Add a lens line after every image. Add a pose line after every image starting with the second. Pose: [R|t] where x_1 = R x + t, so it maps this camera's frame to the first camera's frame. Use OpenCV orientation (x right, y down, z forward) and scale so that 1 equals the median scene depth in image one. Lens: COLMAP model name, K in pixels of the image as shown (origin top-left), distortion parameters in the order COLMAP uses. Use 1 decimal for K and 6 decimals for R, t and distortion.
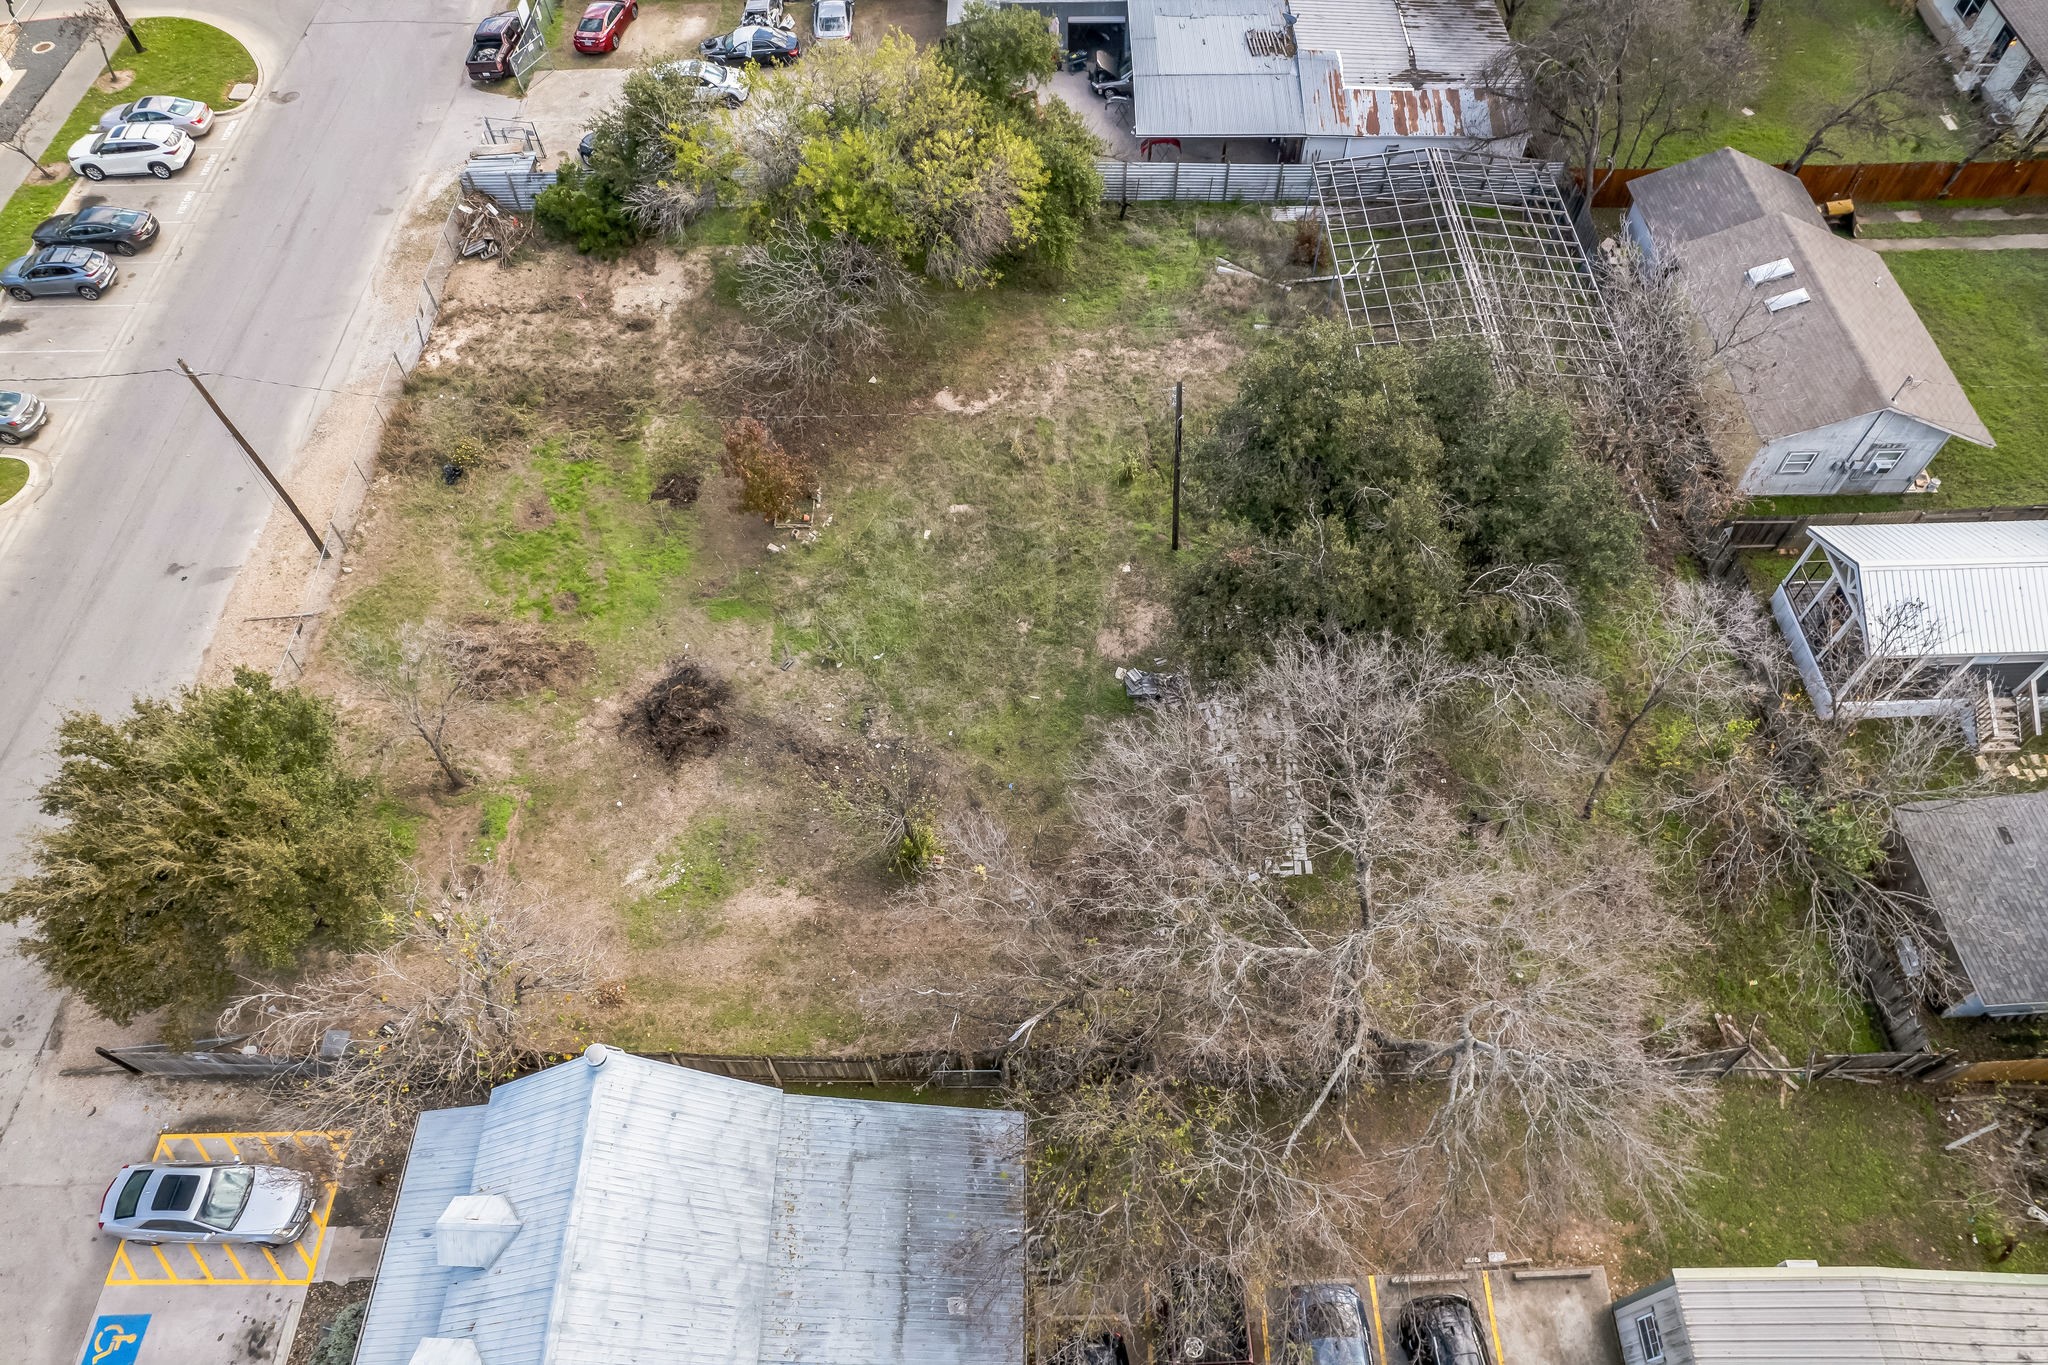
lens RADIAL K [[1270.0, 0, 1024.0], [0, 1270.0, 682.5], [0, 0, 1]] dist [-0.048012, 0.051762]
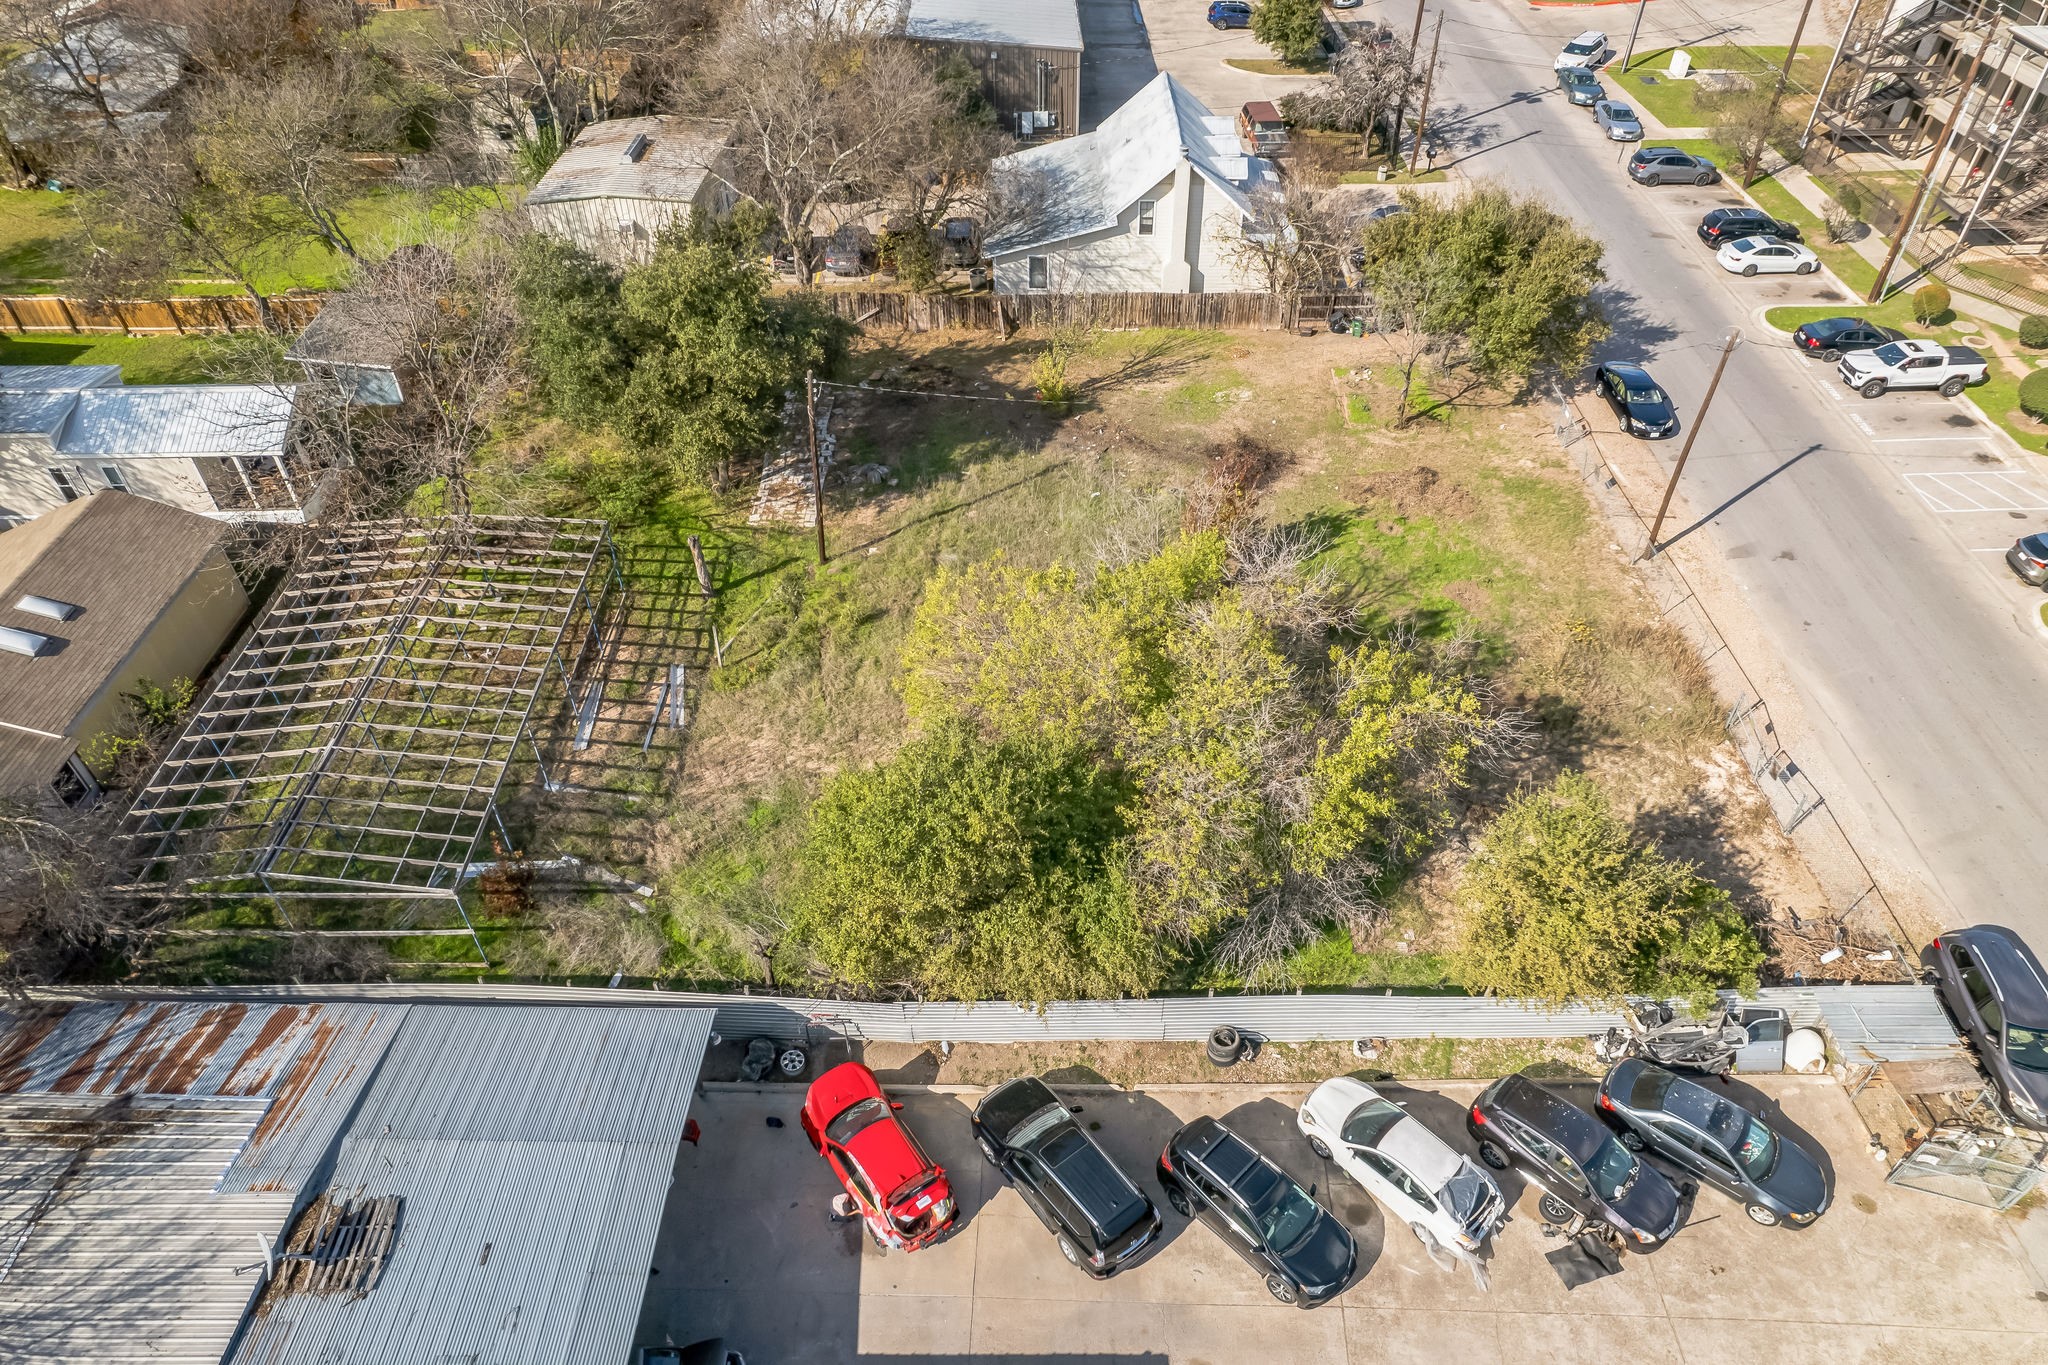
lens RADIAL K [[1282.4, 0, 1024.0], [0, 1282.4, 682.5], [0, 0, 1]] dist [-0.002389, 0.002682]
pose [[-0.999720, 0.008409, 0.022098, -0.064223], [0.020726, -0.138135, 0.990197, -1.090618], [0.011379, 0.990378, 0.137922, 0.895117]]
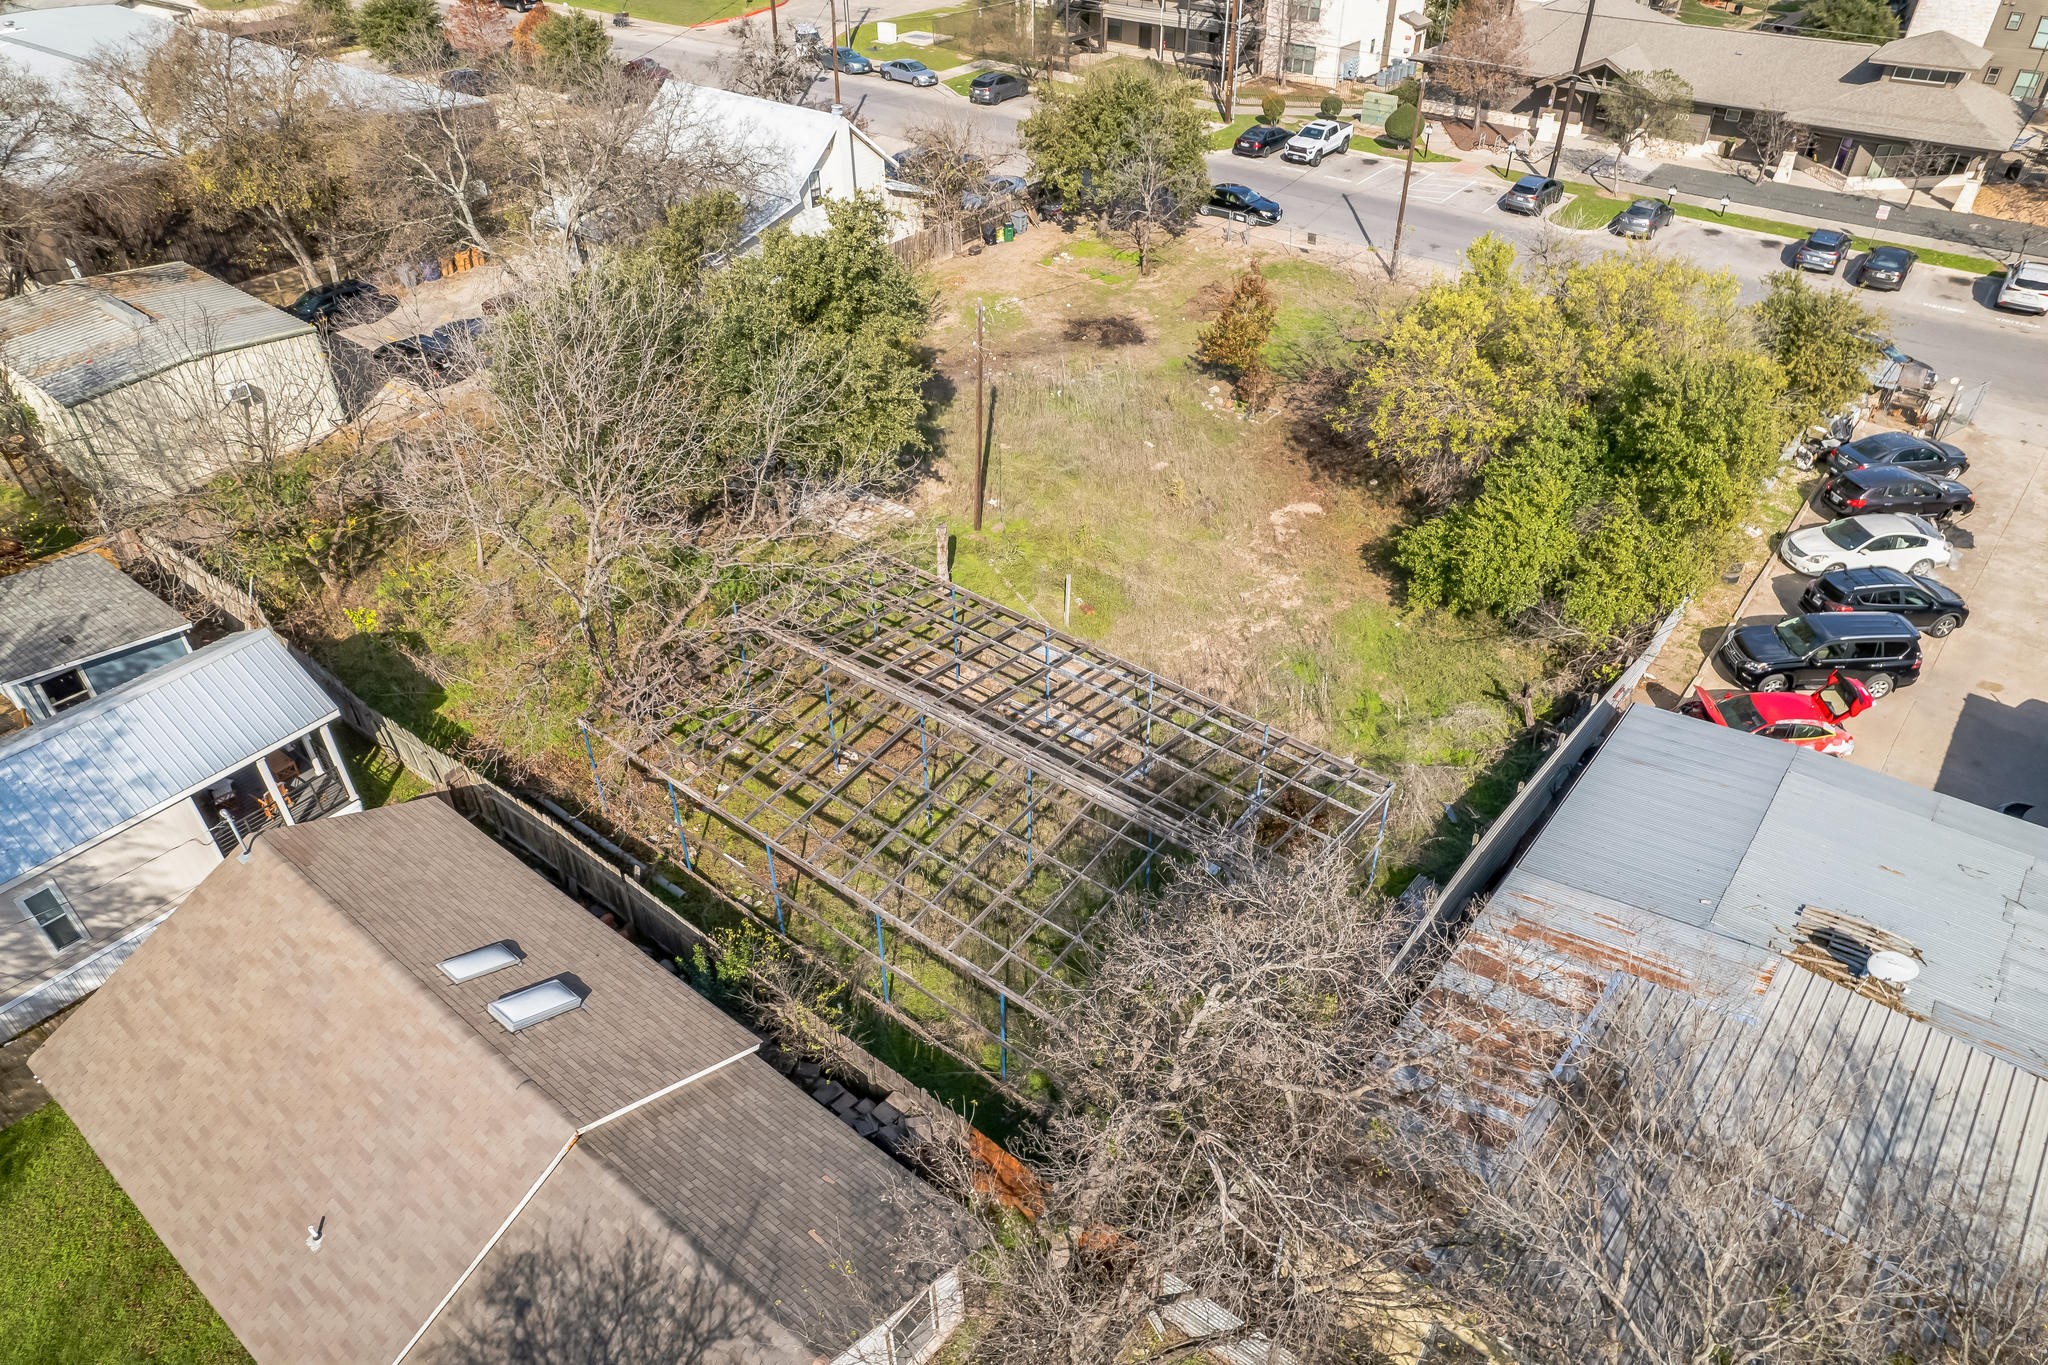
lens RADIAL K [[1310.2, 0, 1024.0], [0, 1310.2, 682.5], [0, 0, 1]] dist [-0.041170, 0.003681]
pose [[-0.630869, 0.483507, -0.606815, 0.691976], [-0.631577, 0.134269, 0.763598, -0.799115], [0.450682, 0.864981, 0.220666, 0.842794]]
